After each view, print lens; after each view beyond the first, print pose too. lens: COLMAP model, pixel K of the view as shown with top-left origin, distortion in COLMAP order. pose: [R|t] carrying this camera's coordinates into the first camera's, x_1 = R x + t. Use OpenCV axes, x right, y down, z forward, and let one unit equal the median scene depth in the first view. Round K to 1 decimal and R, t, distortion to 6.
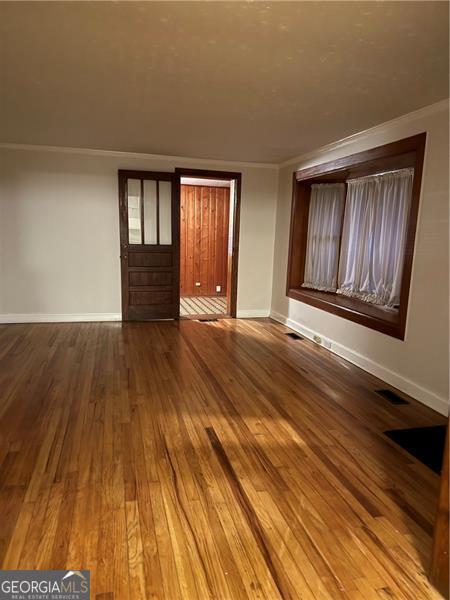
lens RADIAL K [[423.3, 0, 223.6], [0, 423.3, 302.9], [0, 0, 1]] dist [0.073481, -0.081883]
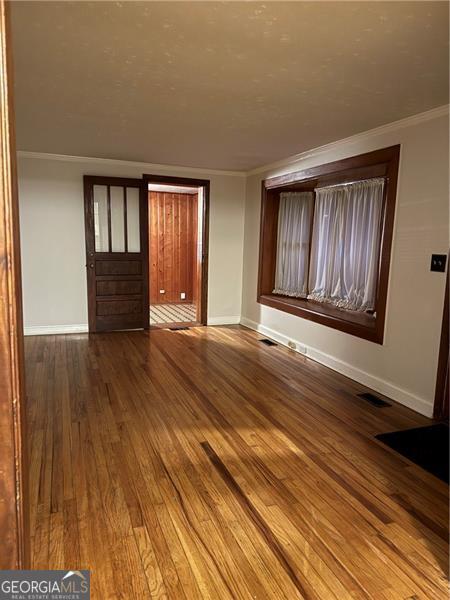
lens RADIAL K [[423.3, 0, 225.3], [0, 423.3, 302.6], [0, 0, 1]] dist [0.073481, -0.081883]
pose [[0.993452, -0.022096, 0.112096, -0.052769], [0.023541, 0.999656, -0.011589, -0.008024], [-0.111801, 0.014152, 0.993630, 0.012376]]
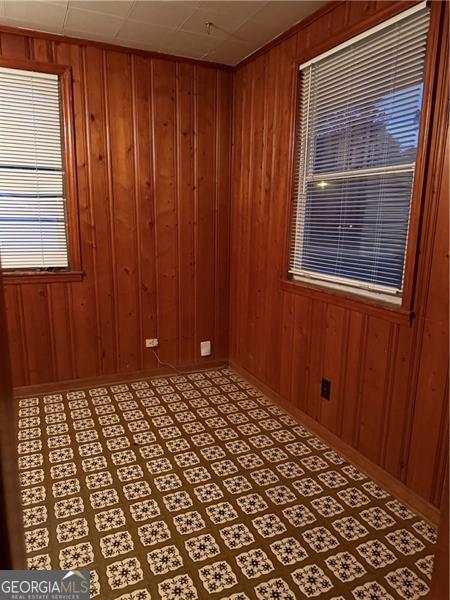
lens RADIAL K [[423.3, 0, 224.6], [0, 423.3, 301.7], [0, 0, 1]] dist [0.073481, -0.081883]
pose [[0.983882, -0.049536, 0.171819, -0.121343], [0.043786, 0.998352, 0.037101, -0.183636], [-0.173373, -0.028979, 0.984430, 1.294466]]
